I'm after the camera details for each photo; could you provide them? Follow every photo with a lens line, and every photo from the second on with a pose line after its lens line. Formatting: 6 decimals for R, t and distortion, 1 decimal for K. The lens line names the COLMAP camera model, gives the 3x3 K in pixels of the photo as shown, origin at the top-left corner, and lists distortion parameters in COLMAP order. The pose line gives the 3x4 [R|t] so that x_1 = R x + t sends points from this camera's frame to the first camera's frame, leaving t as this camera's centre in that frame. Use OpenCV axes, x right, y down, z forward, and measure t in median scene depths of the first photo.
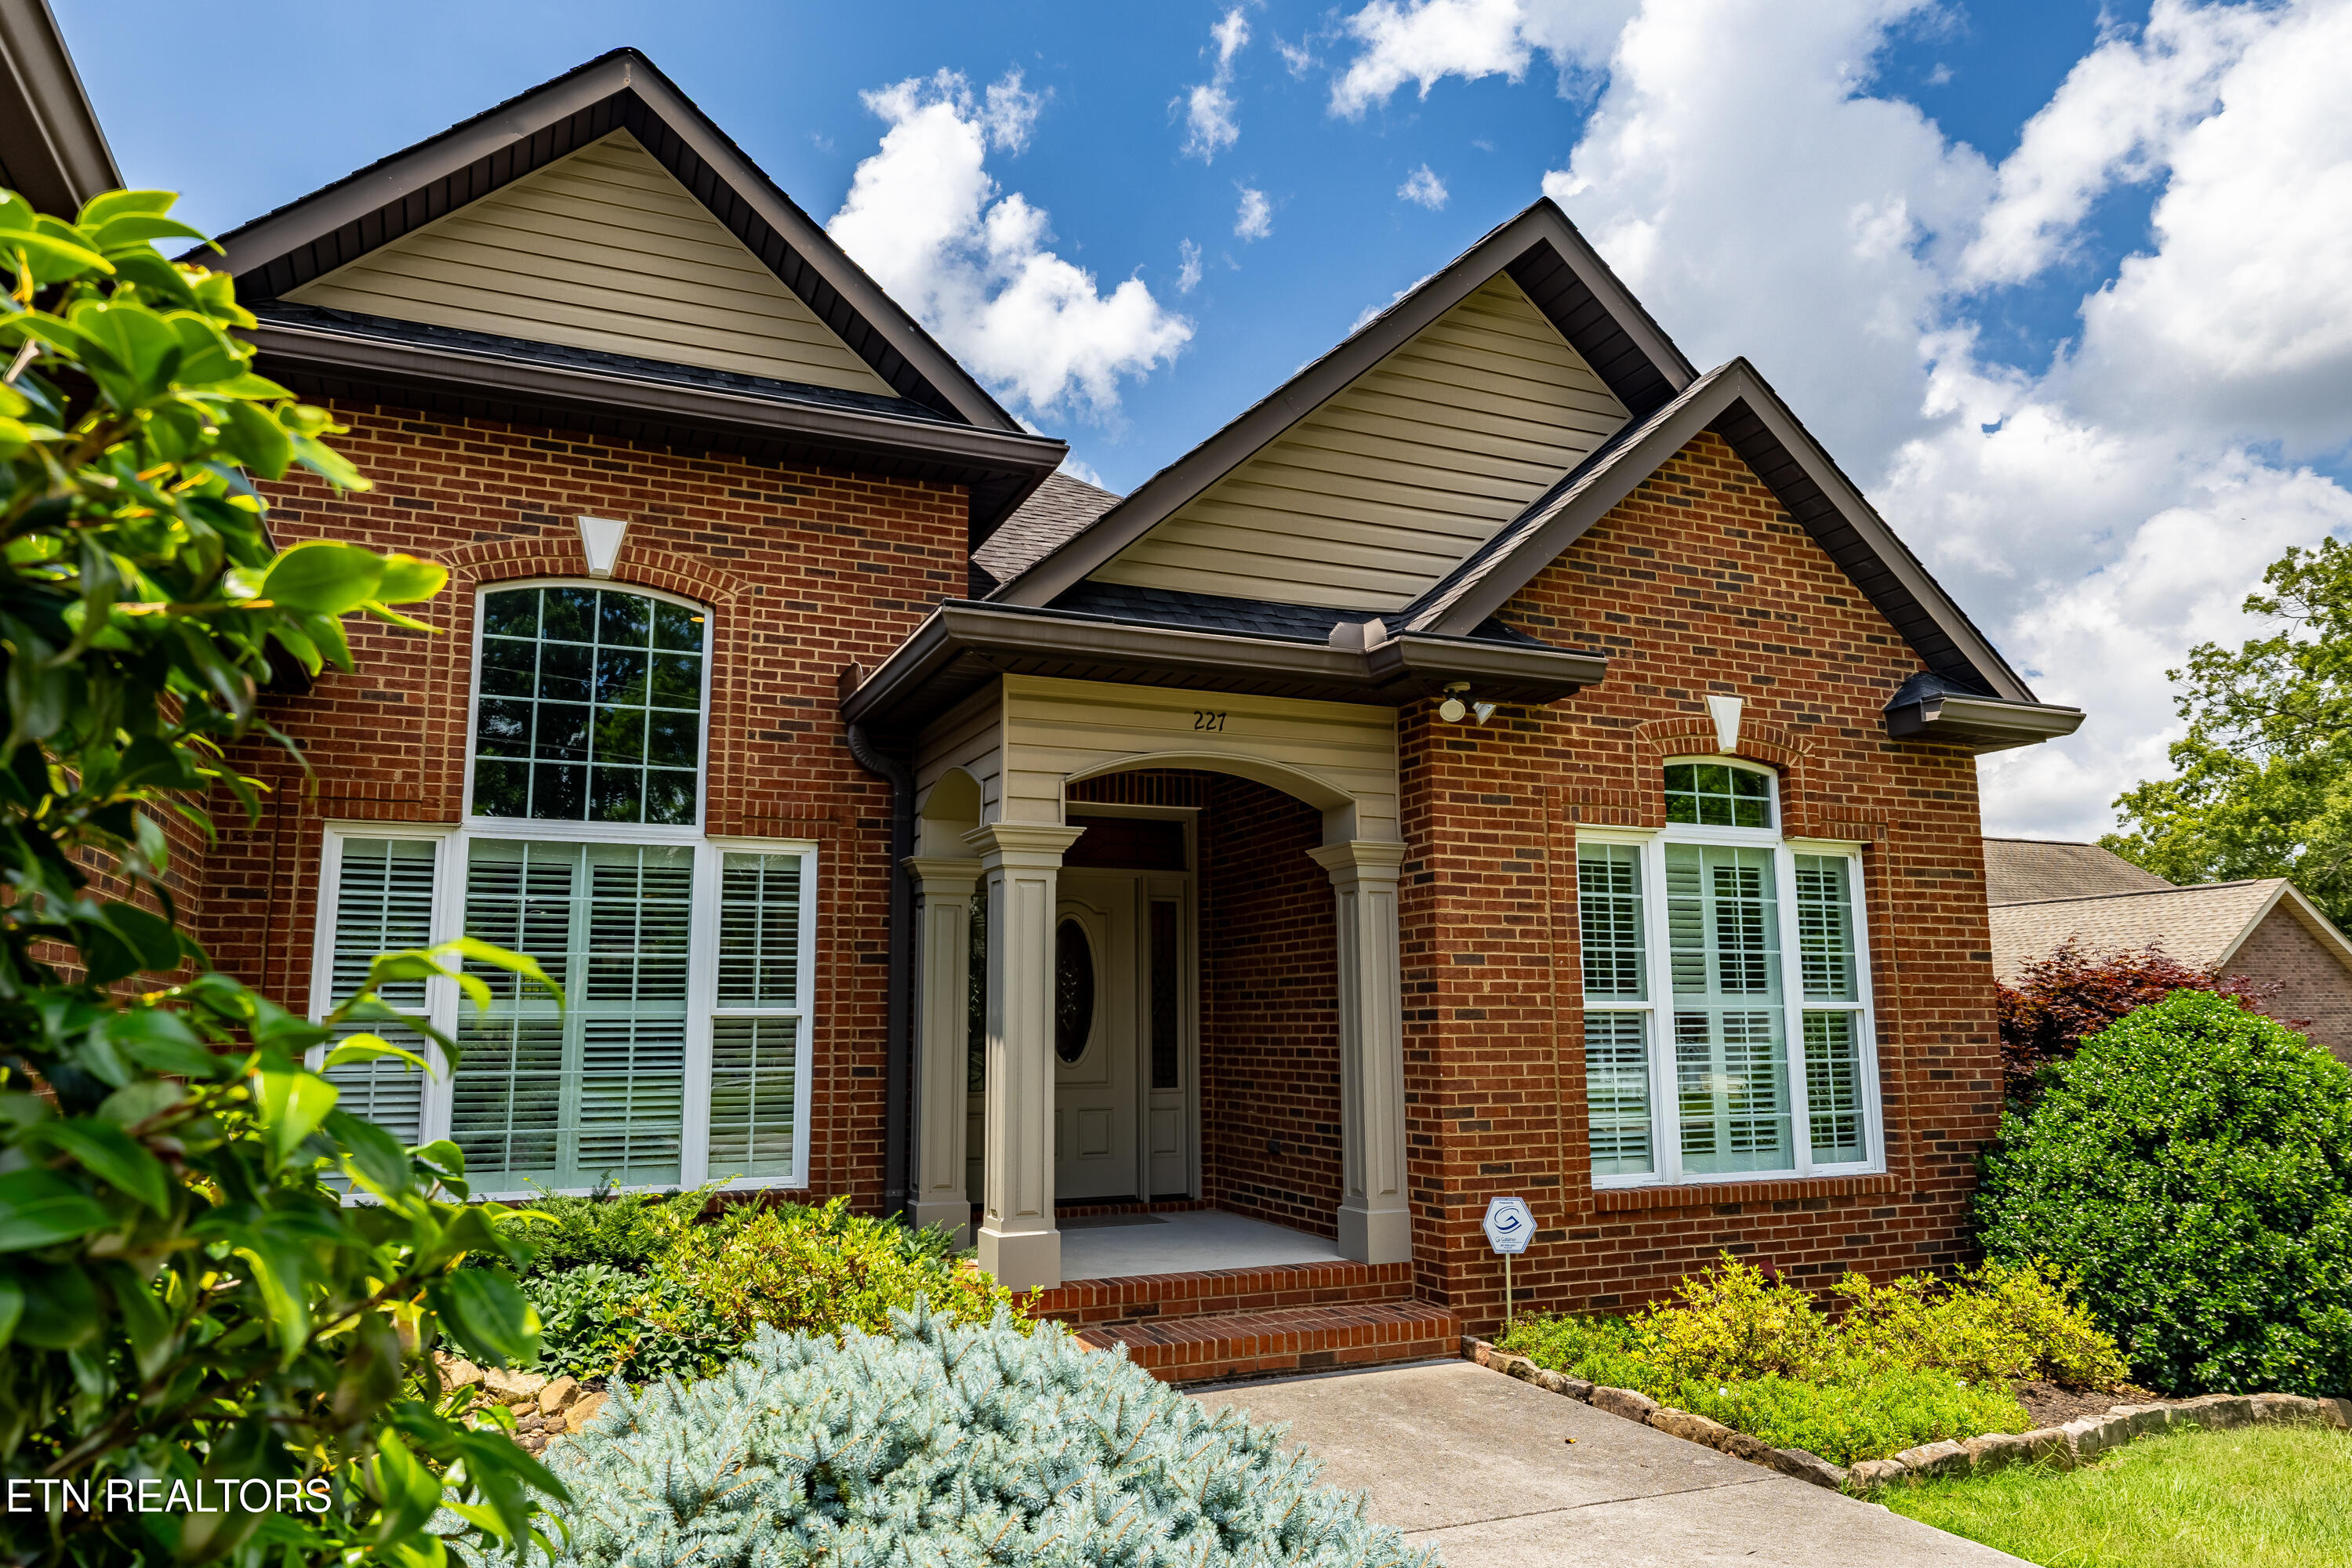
lens RADIAL K [[1557.4, 0, 1175.0], [0, 1557.4, 774.5], [0, 0, 1]] dist [0.001586, -0.000010]
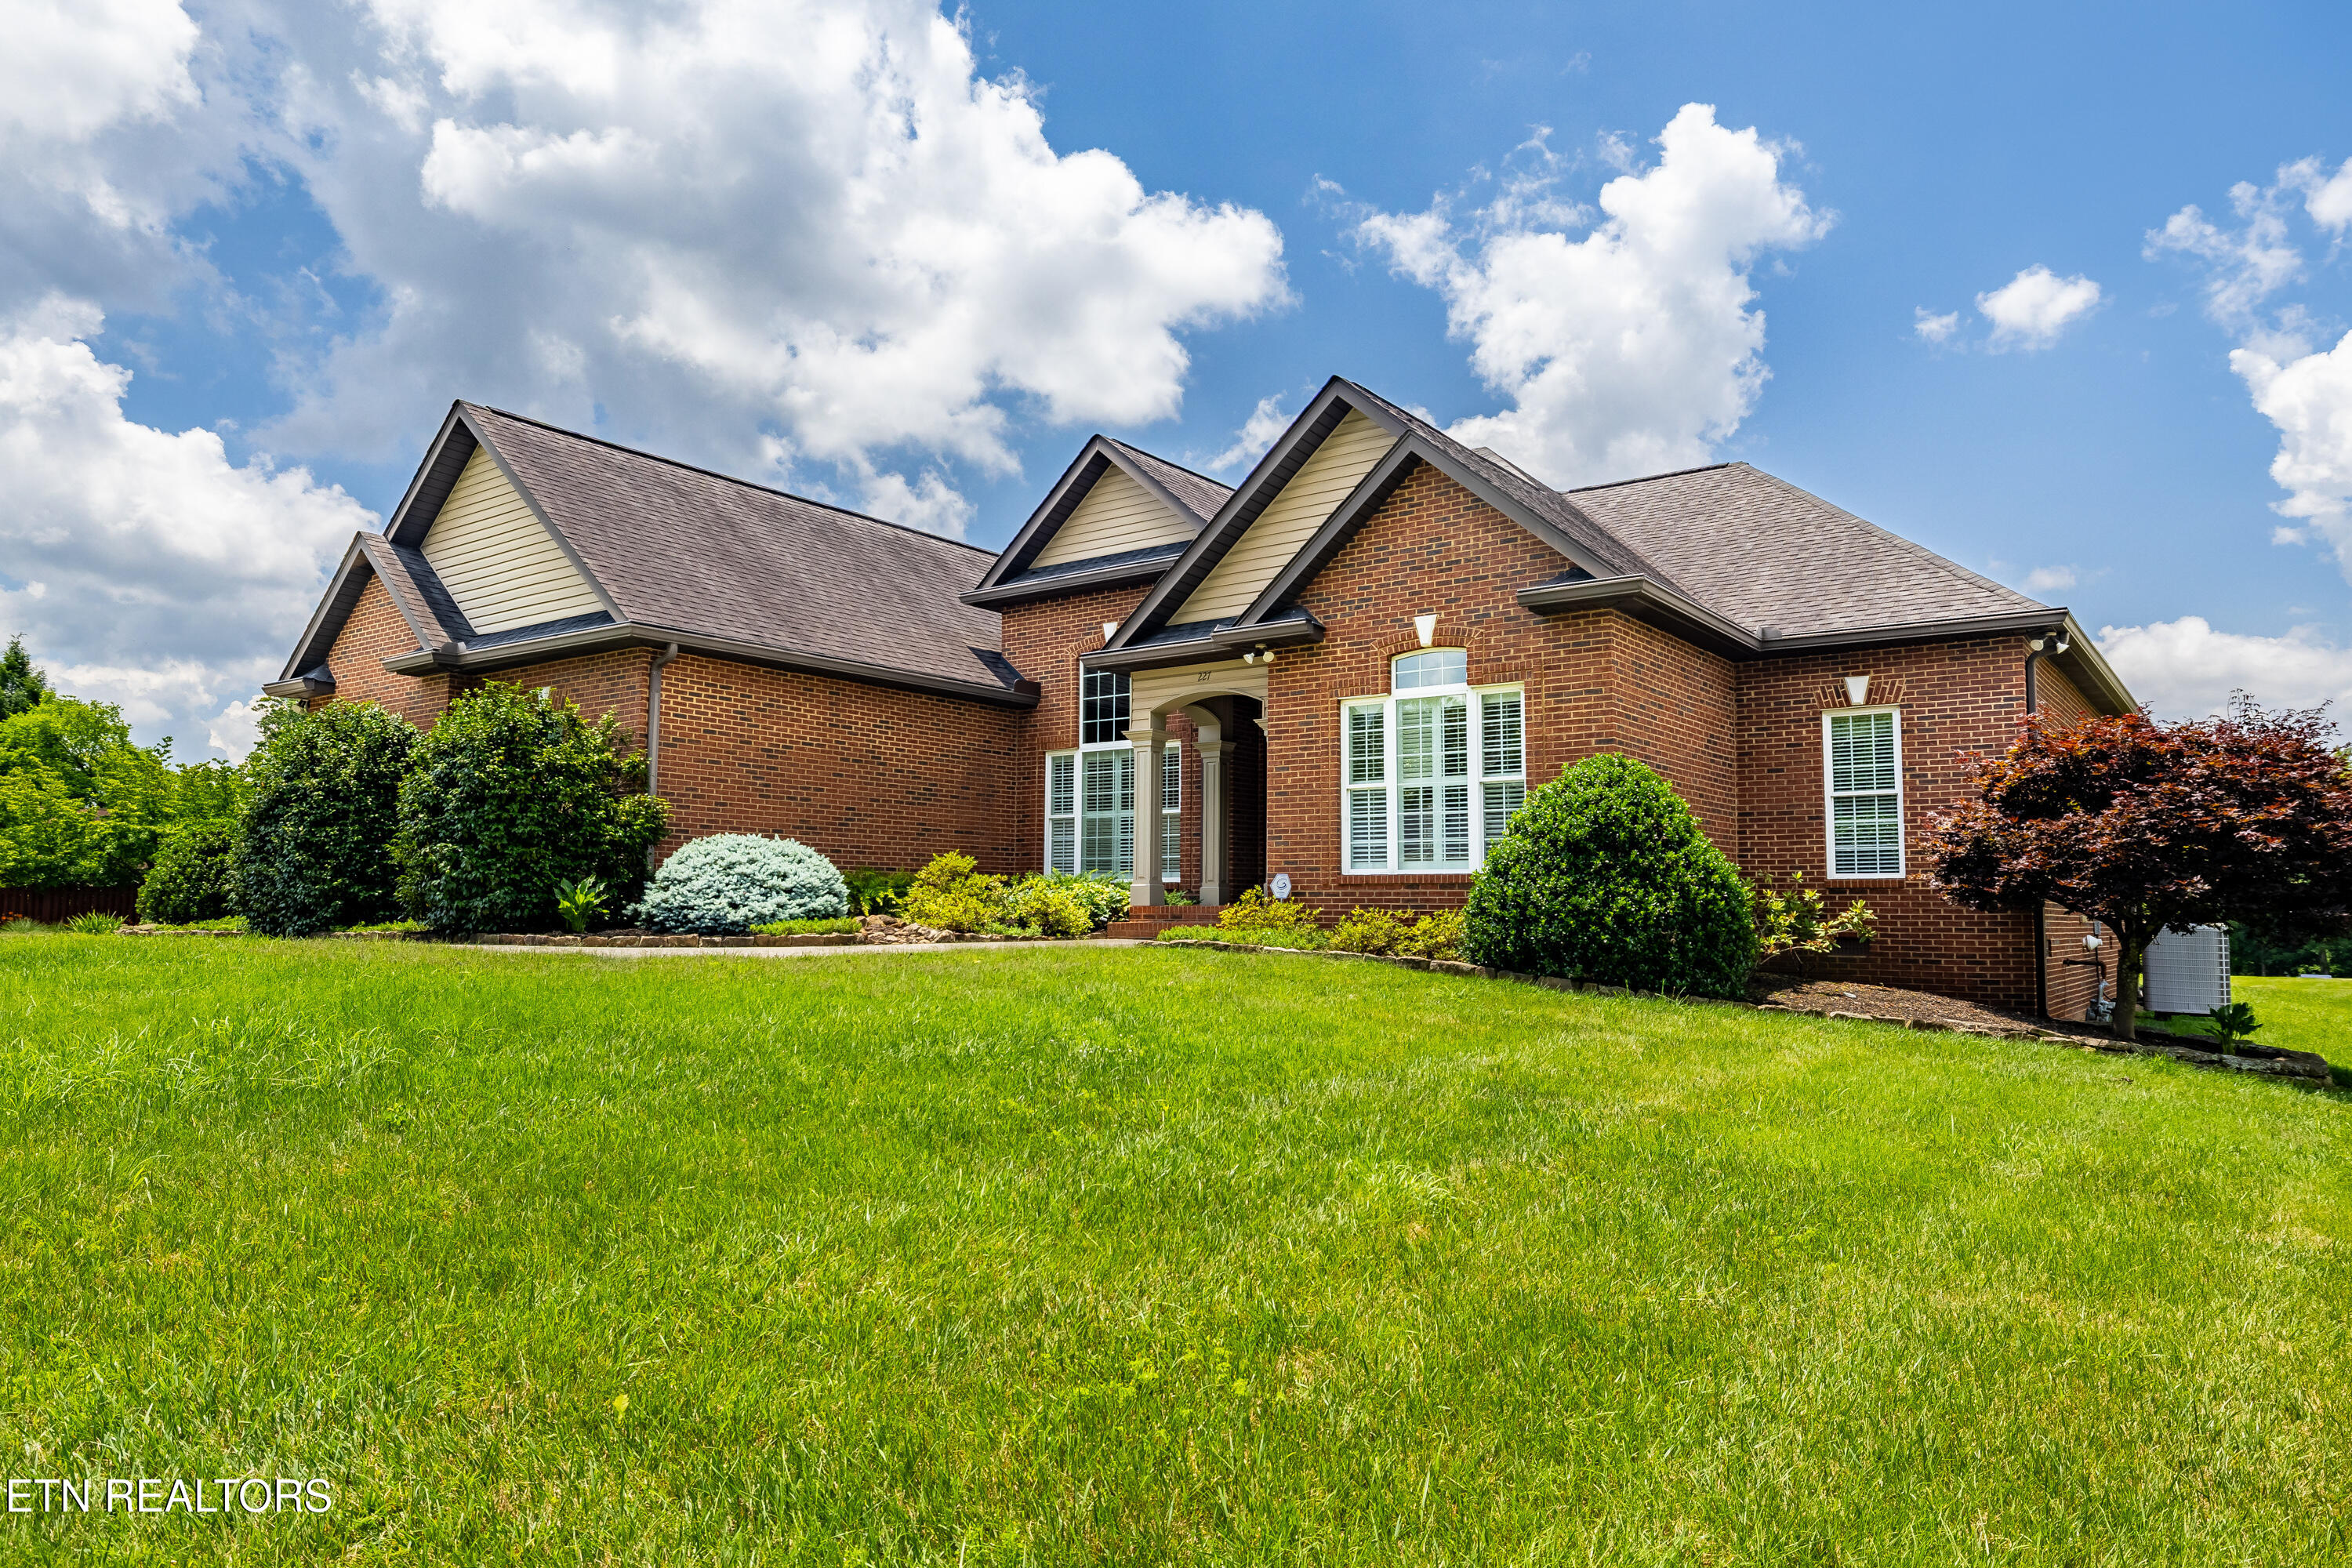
lens RADIAL K [[1530.2, 0, 1178.7], [0, 1530.2, 784.2], [0, 0, 1]] dist [-0.027847, 0.003050]
pose [[0.489898, -0.067123, -0.869192, 1.854524], [0.133376, 0.991065, -0.001361, 0.116159], [0.861517, -0.115262, 0.494473, -0.172052]]
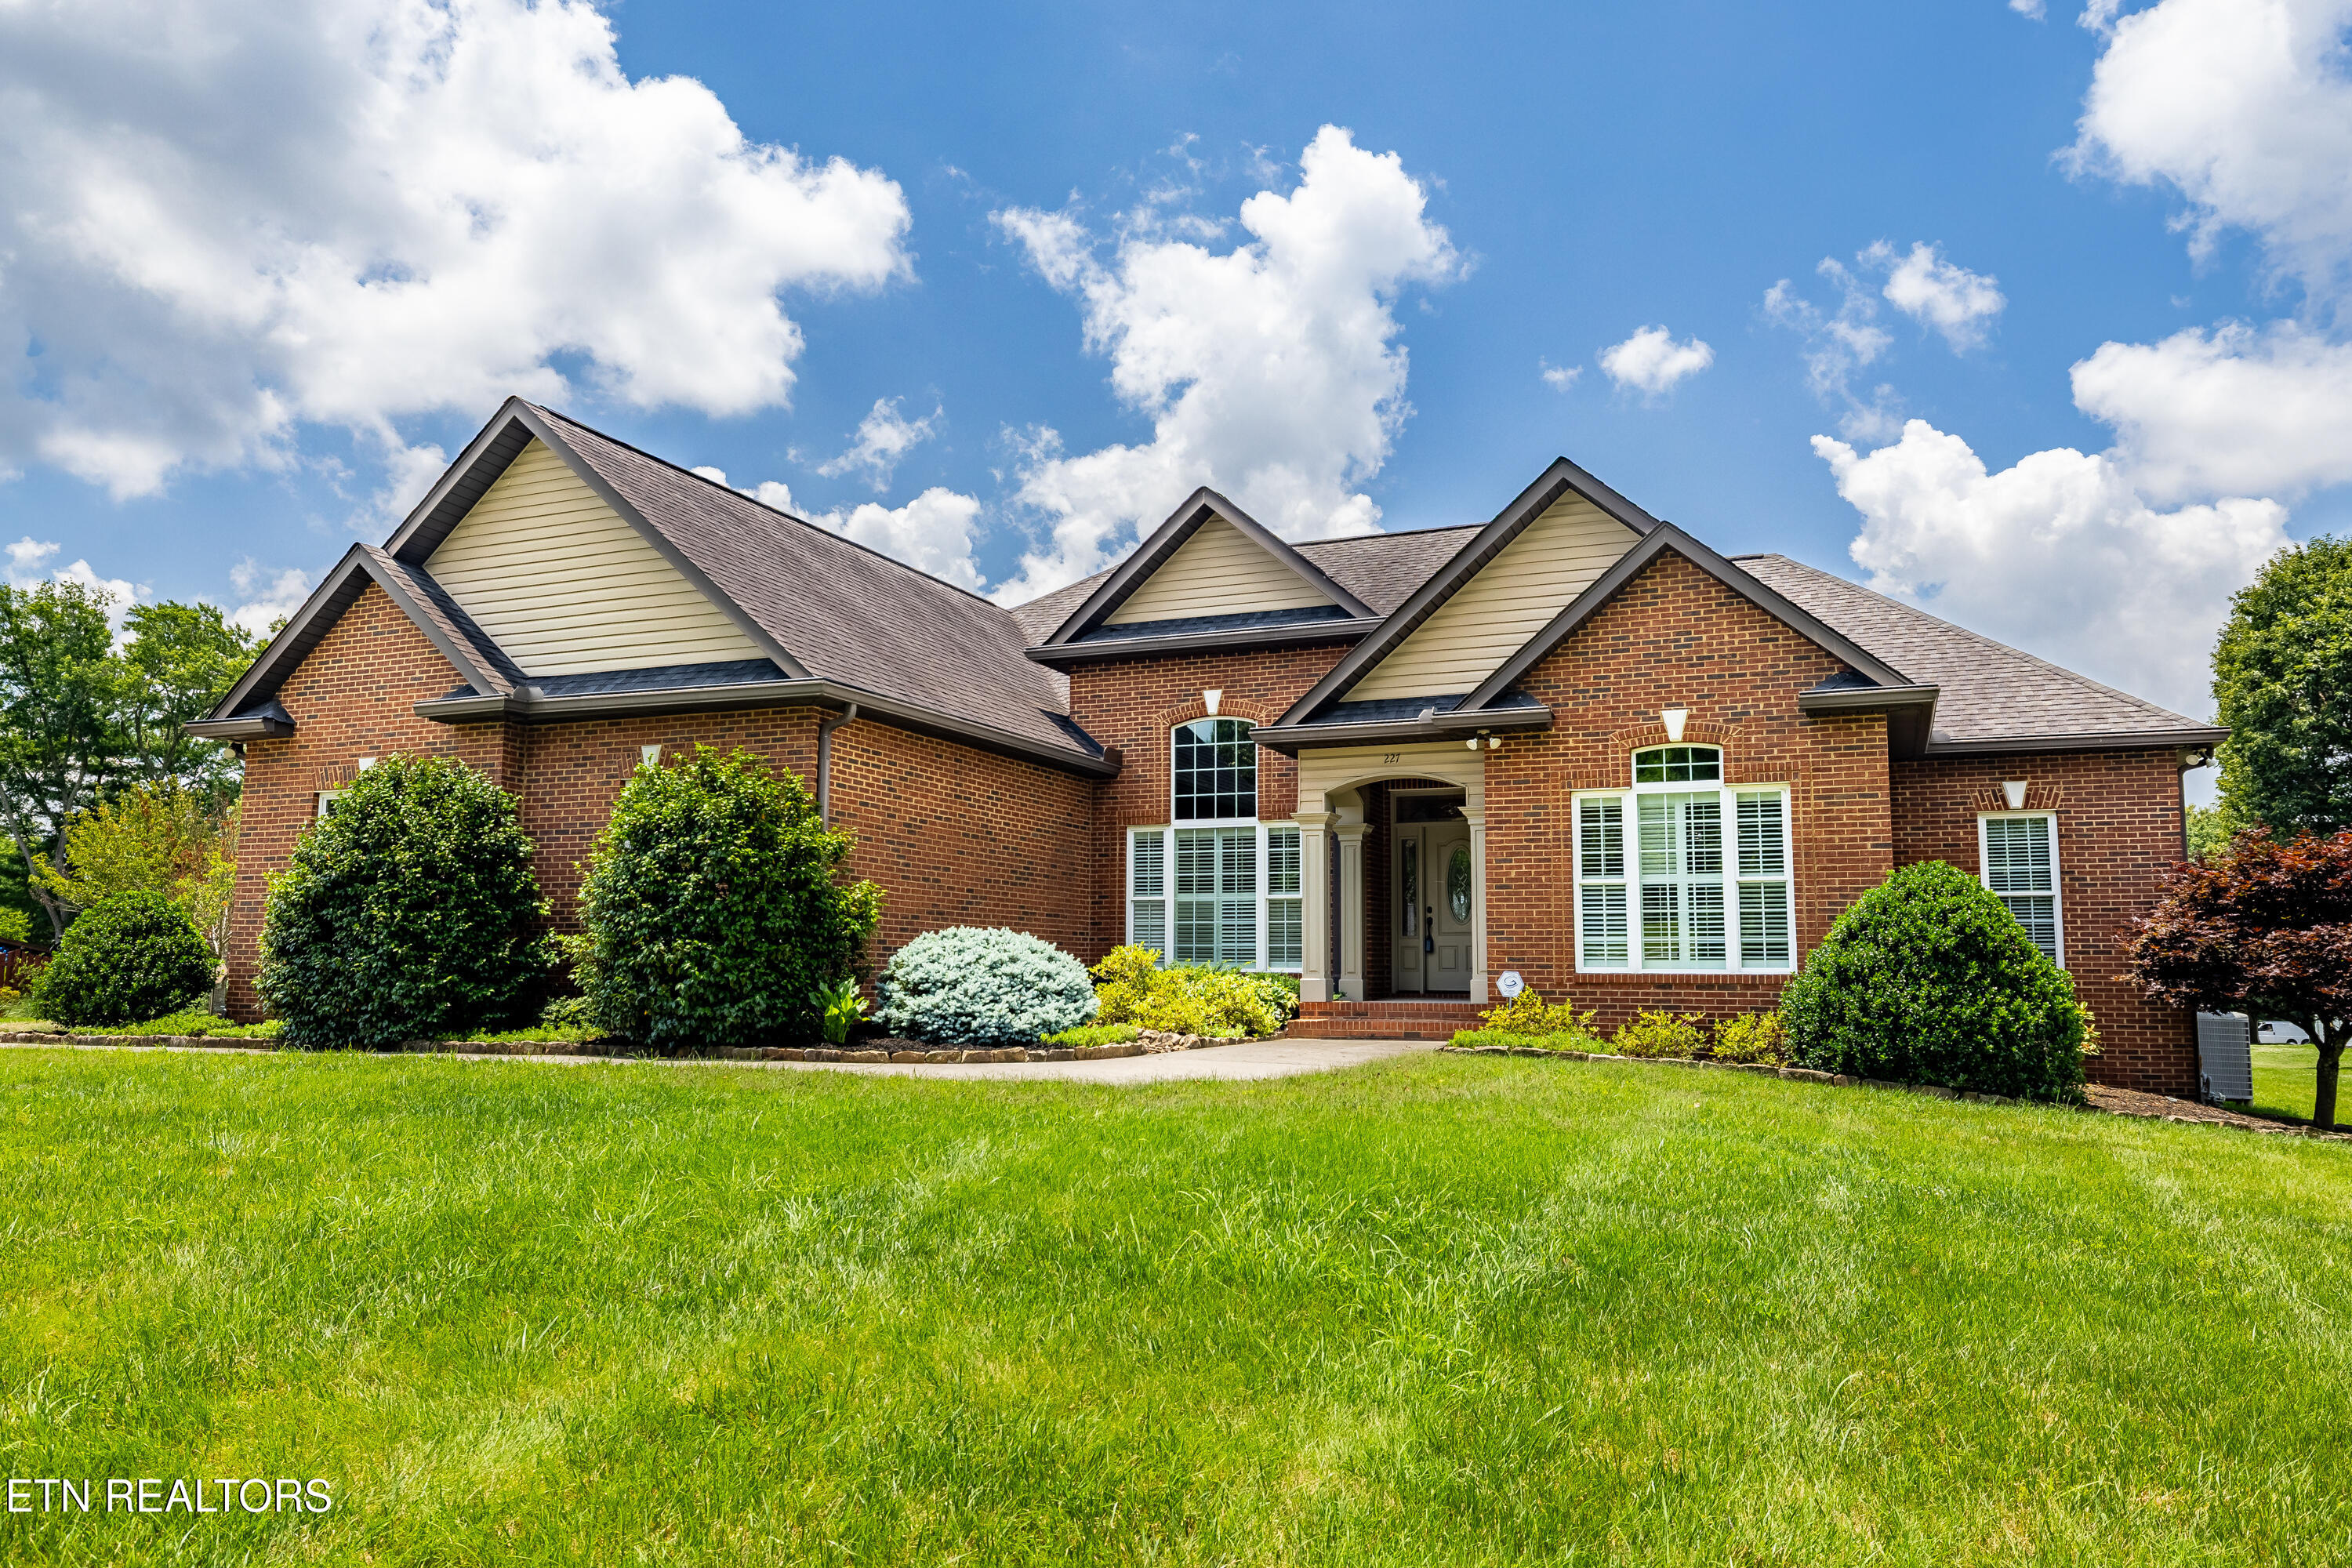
lens RADIAL K [[1691.4, 0, 1171.9], [0, 1691.4, 779.2], [0, 0, 1]] dist [-0.011103, -0.001673]
pose [[0.681296, -0.076138, -0.728038, 1.447770], [0.108451, 0.994099, -0.002474, -0.030434], [0.723930, -0.077271, 0.685532, -0.810427]]
